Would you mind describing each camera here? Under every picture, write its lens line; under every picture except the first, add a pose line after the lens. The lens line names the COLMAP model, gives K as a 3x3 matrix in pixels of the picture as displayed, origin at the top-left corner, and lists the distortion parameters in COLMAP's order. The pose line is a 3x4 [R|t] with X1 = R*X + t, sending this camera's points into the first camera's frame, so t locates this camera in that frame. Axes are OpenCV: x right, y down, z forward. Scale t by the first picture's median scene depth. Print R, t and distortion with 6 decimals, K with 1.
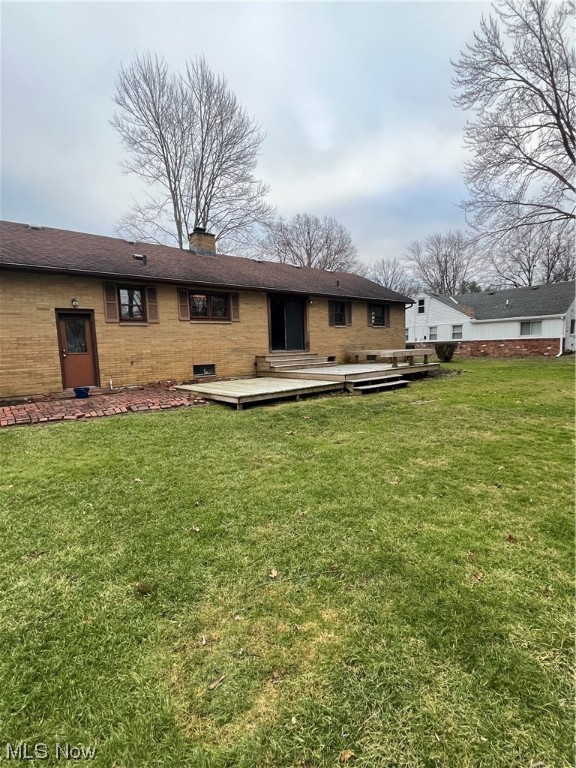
lens RADIAL K [[369.4, 0, 288.0], [0, 369.4, 384.0], [0, 0, 1]] dist [-0.000367, 0.000640]
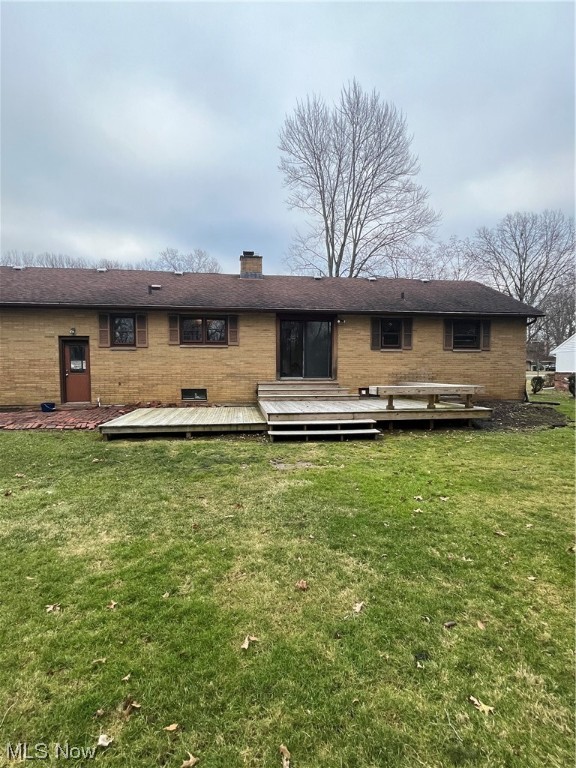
lens RADIAL K [[369.4, 0, 288.0], [0, 369.4, 384.0], [0, 0, 1]] dist [-0.000367, 0.000640]
pose [[0.840383, 0.055765, -0.539116, 0.517677], [-0.083436, 0.996147, -0.027021, -0.059437], [0.535532, 0.067690, 0.841798, 0.299898]]
